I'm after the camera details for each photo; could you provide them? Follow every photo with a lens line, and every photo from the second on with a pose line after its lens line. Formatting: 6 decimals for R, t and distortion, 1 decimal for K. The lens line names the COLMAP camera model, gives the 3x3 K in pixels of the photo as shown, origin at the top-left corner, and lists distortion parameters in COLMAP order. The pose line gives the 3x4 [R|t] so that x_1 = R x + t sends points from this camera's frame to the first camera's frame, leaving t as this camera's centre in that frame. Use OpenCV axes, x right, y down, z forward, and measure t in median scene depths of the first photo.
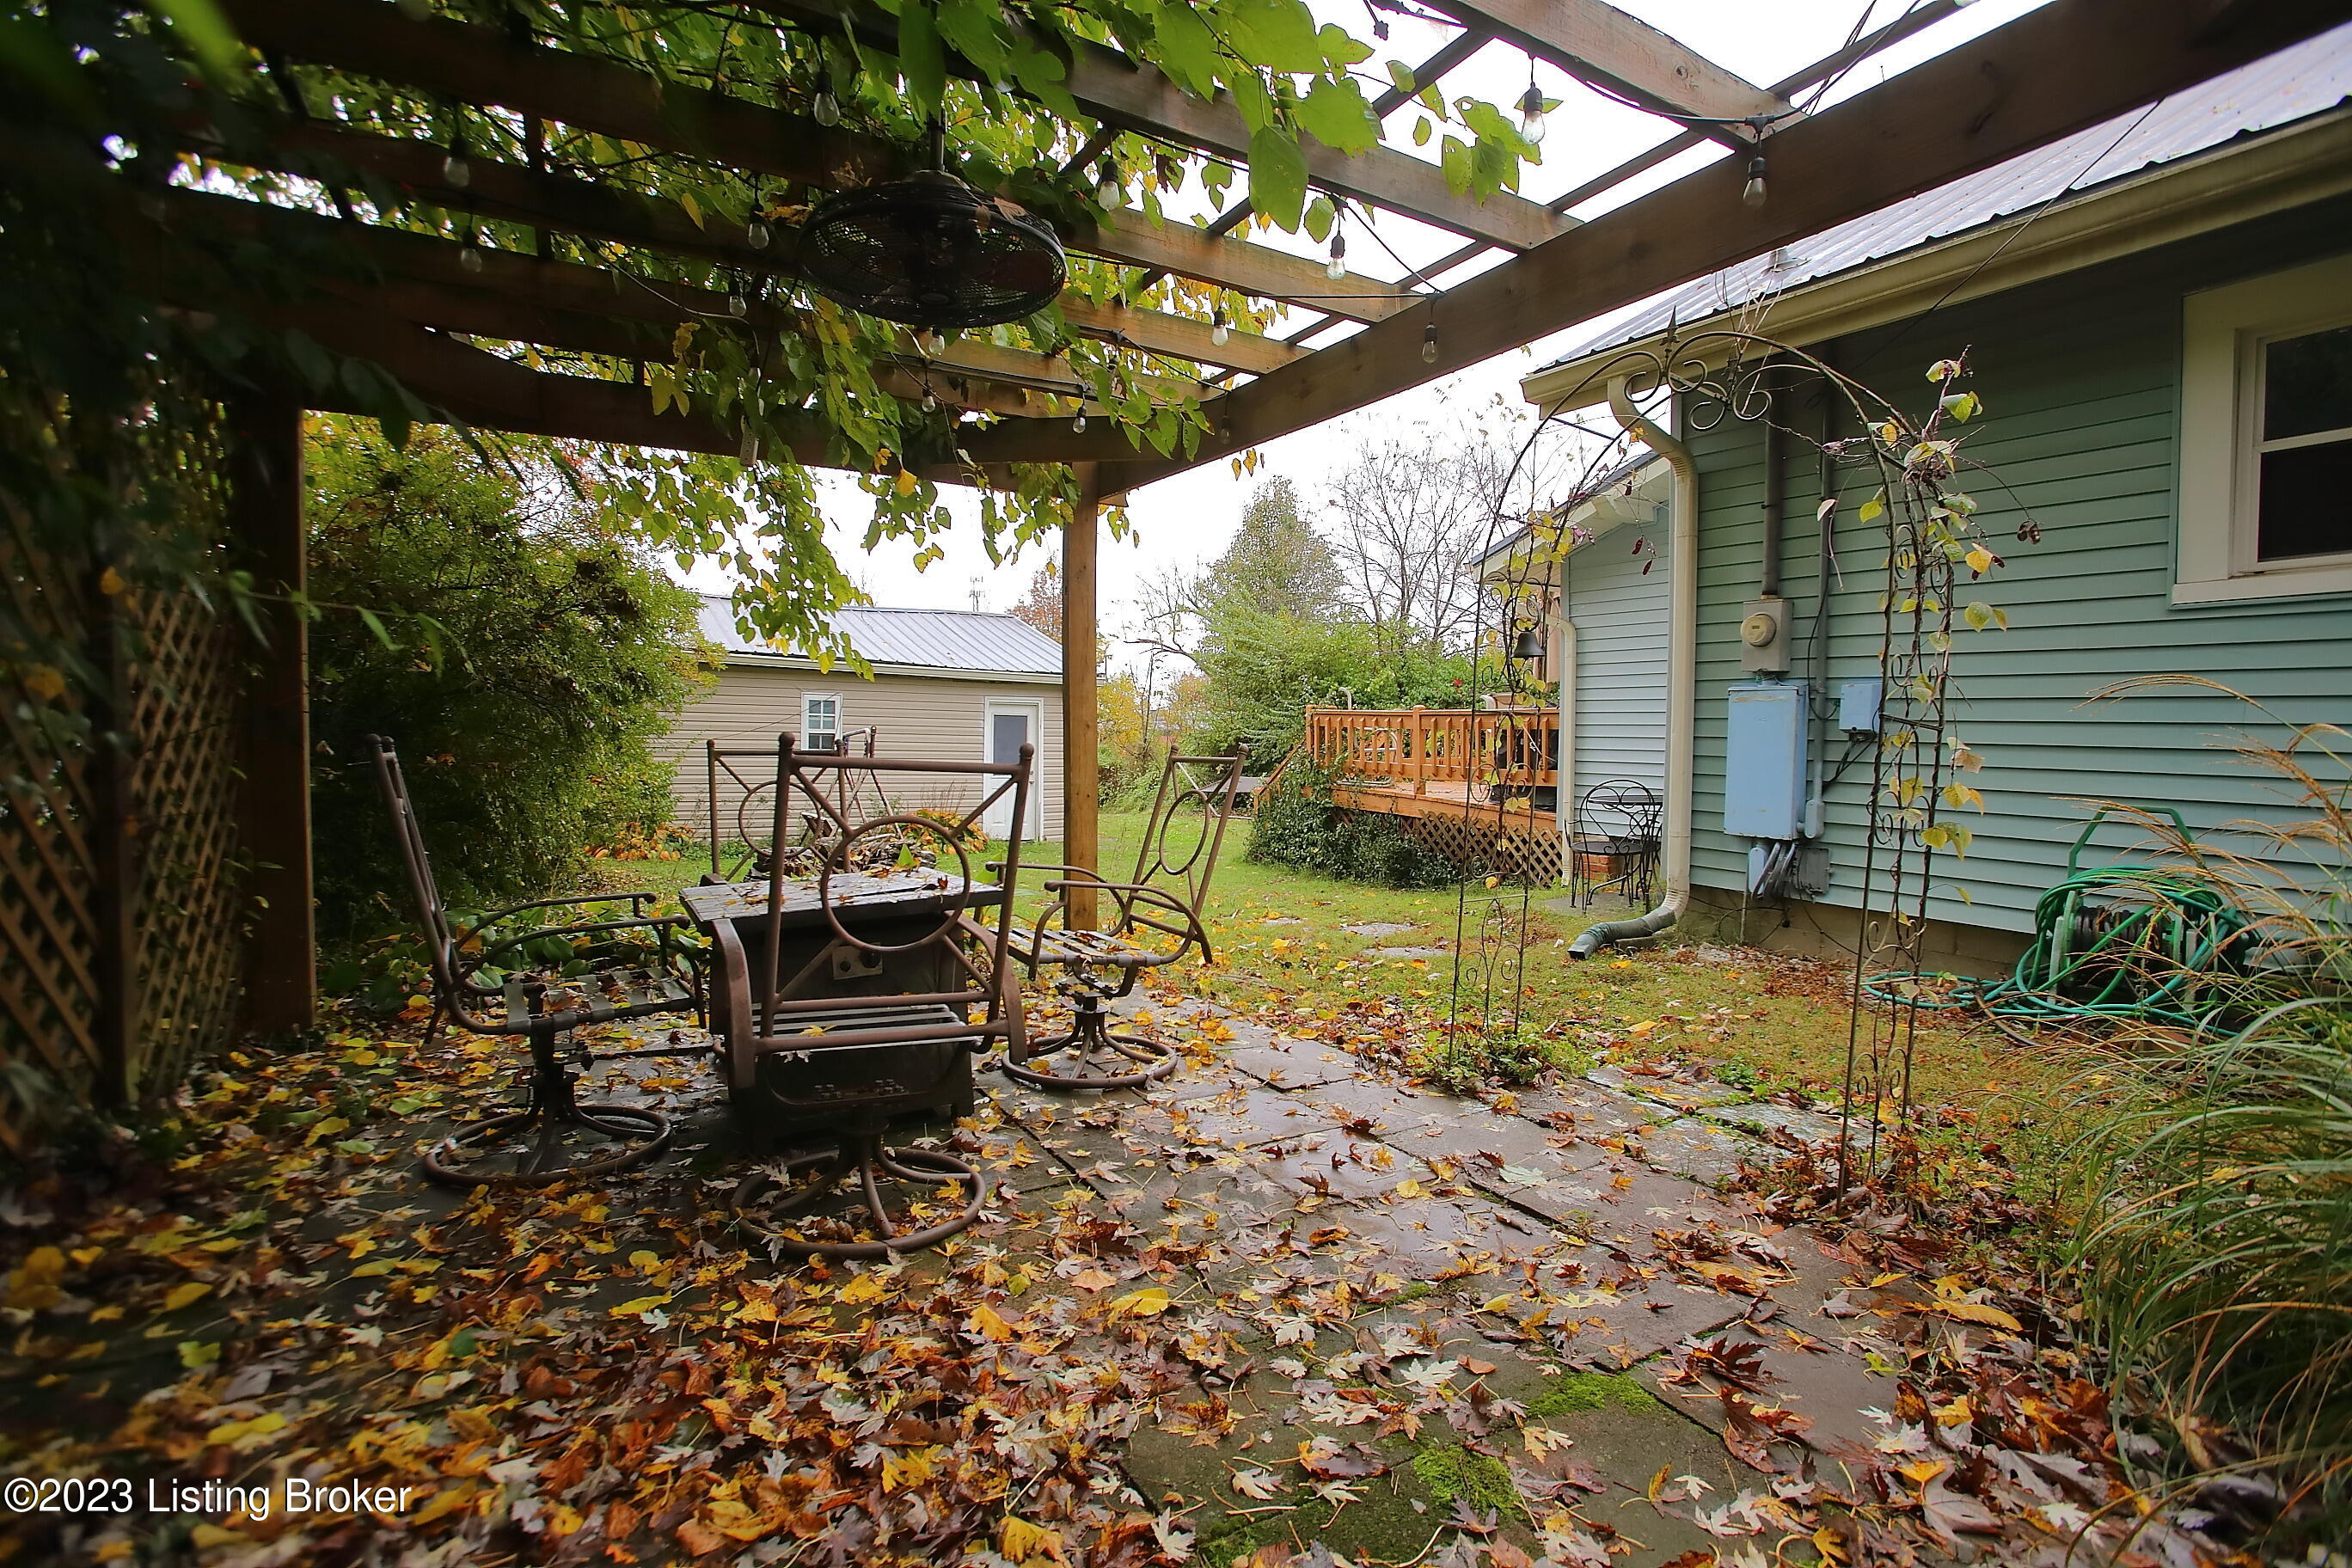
lens RADIAL K [[1124.5, 0, 1187.6], [0, 1124.5, 754.8], [0, 0, 1]] dist [-0.003801, 0.000060]
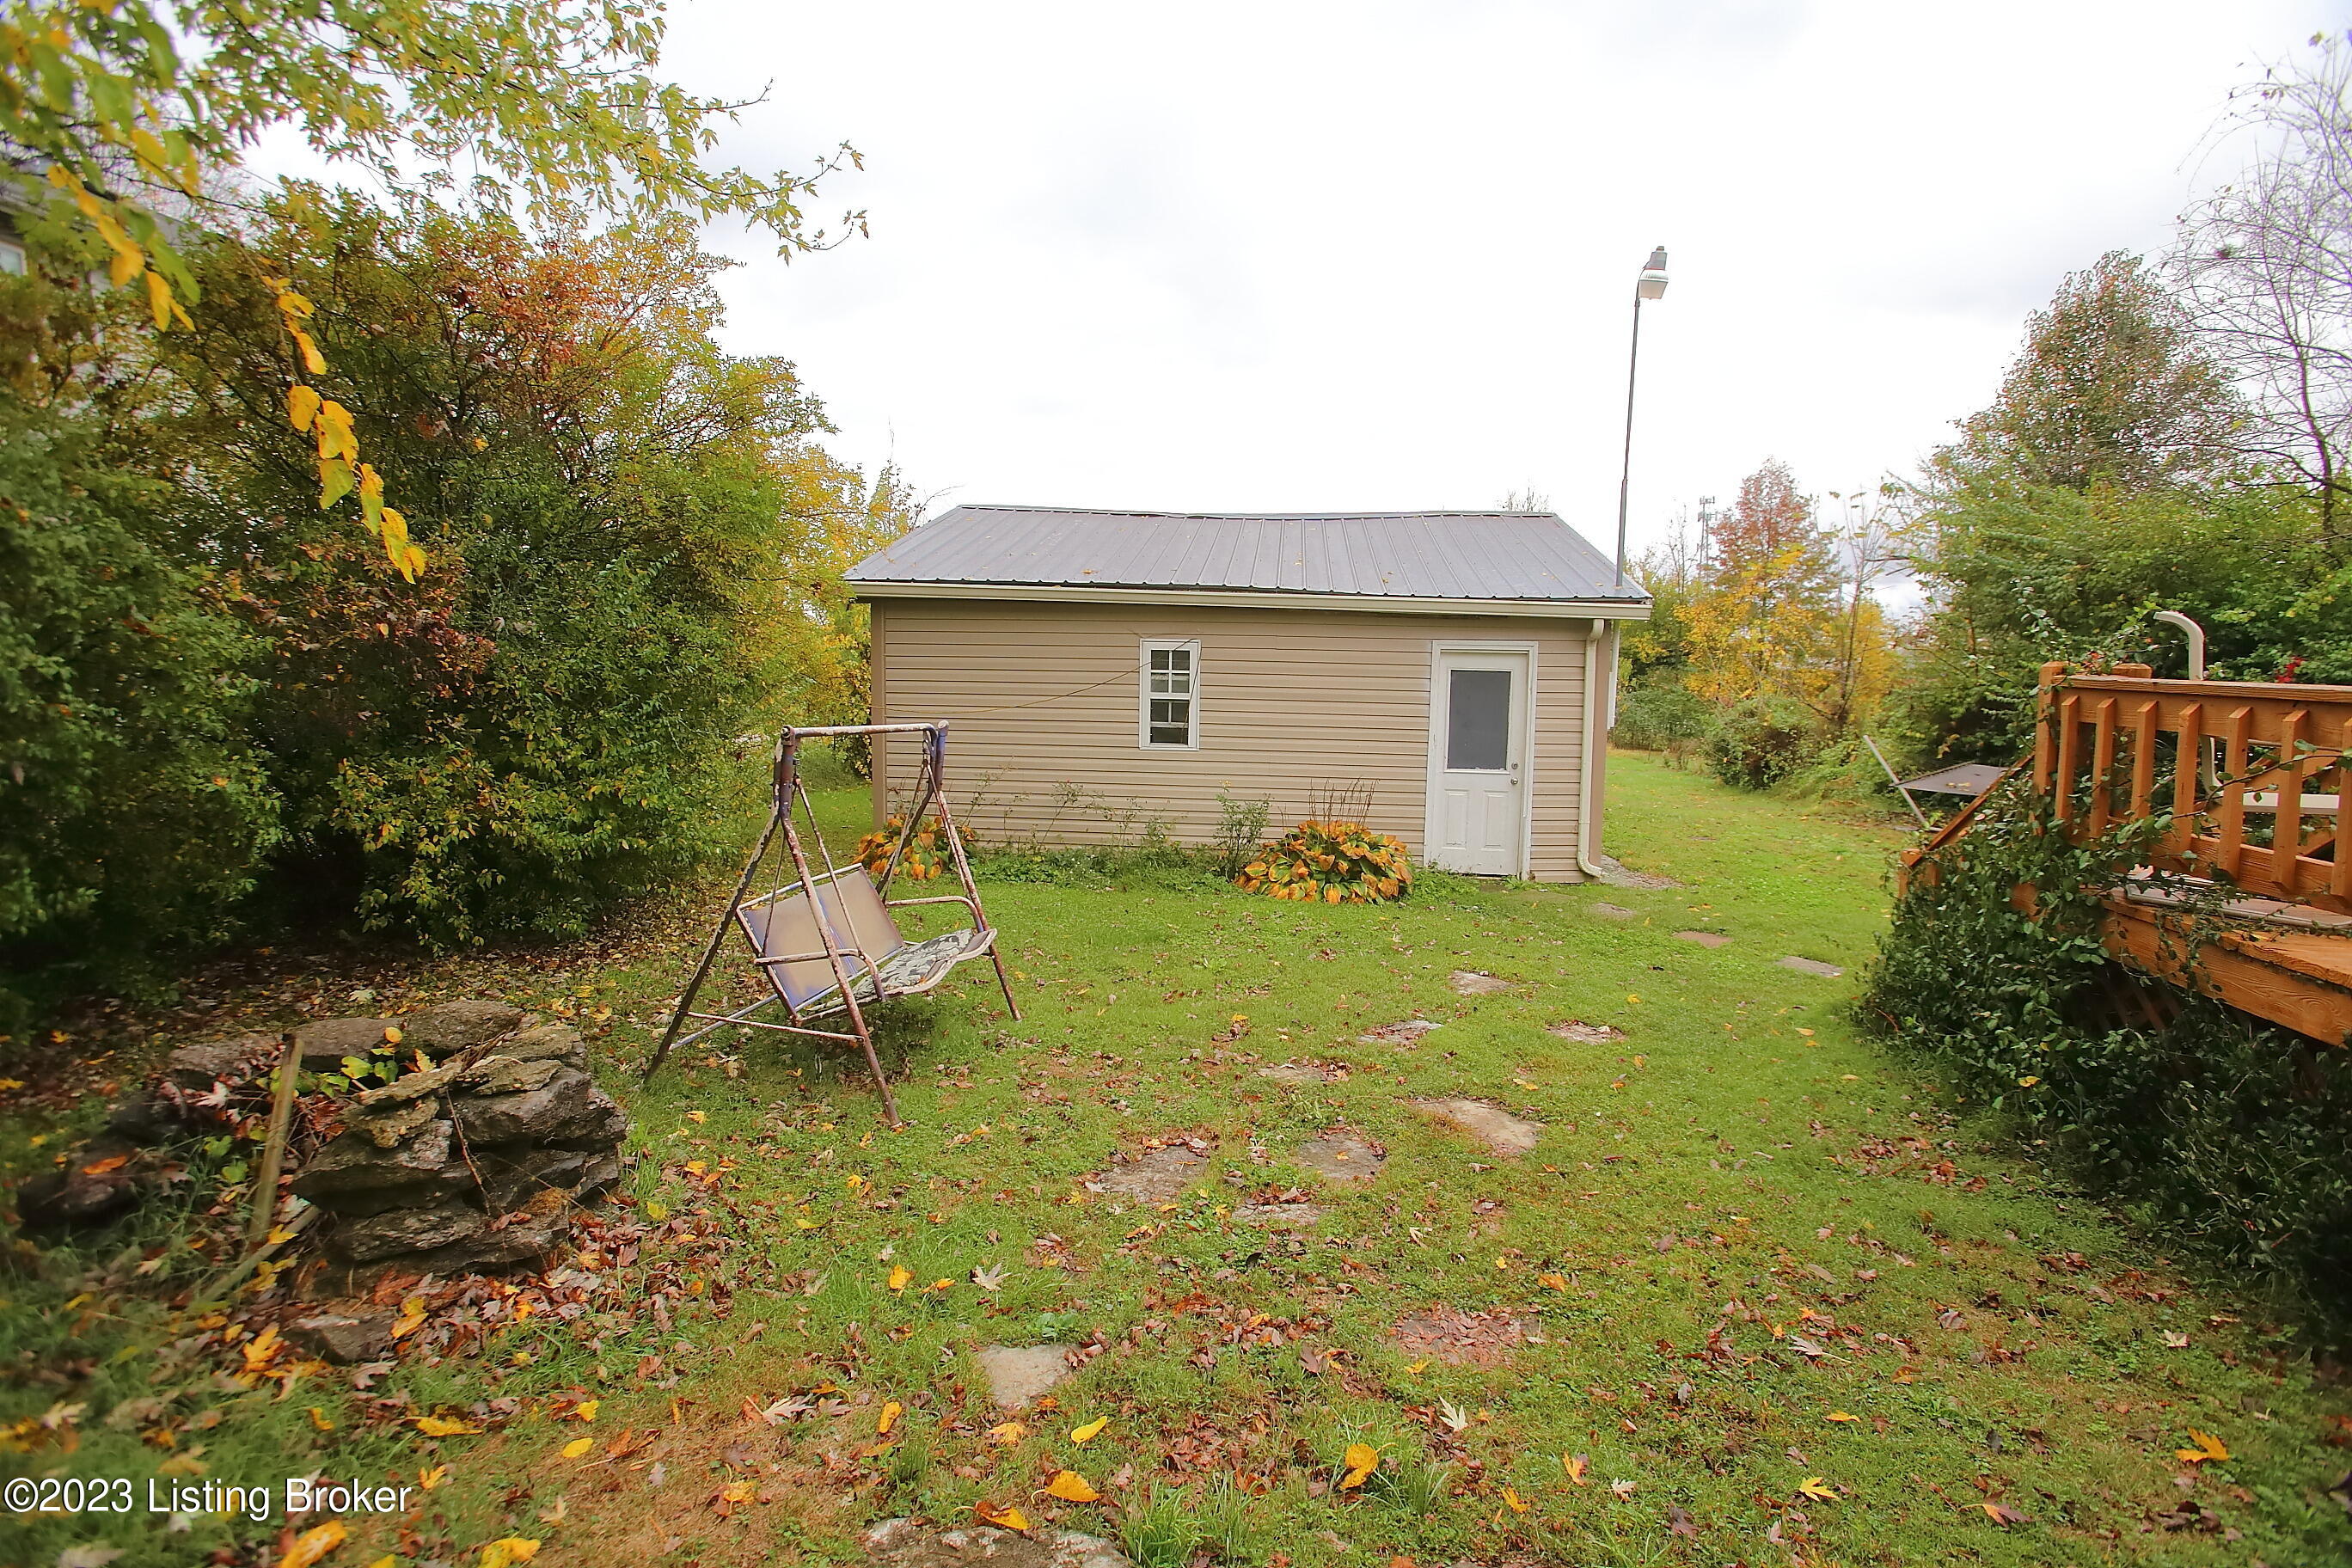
lens RADIAL K [[1083.6, 0, 1176.0], [0, 1083.6, 784.0], [0, 0, 1]] dist [-0.076867, 0.031044]
pose [[0.790489, 0.065647, -0.608948, 0.050307], [-0.011630, 0.995669, 0.092239, -0.018035], [0.612365, -0.065832, 0.787829, 0.305385]]
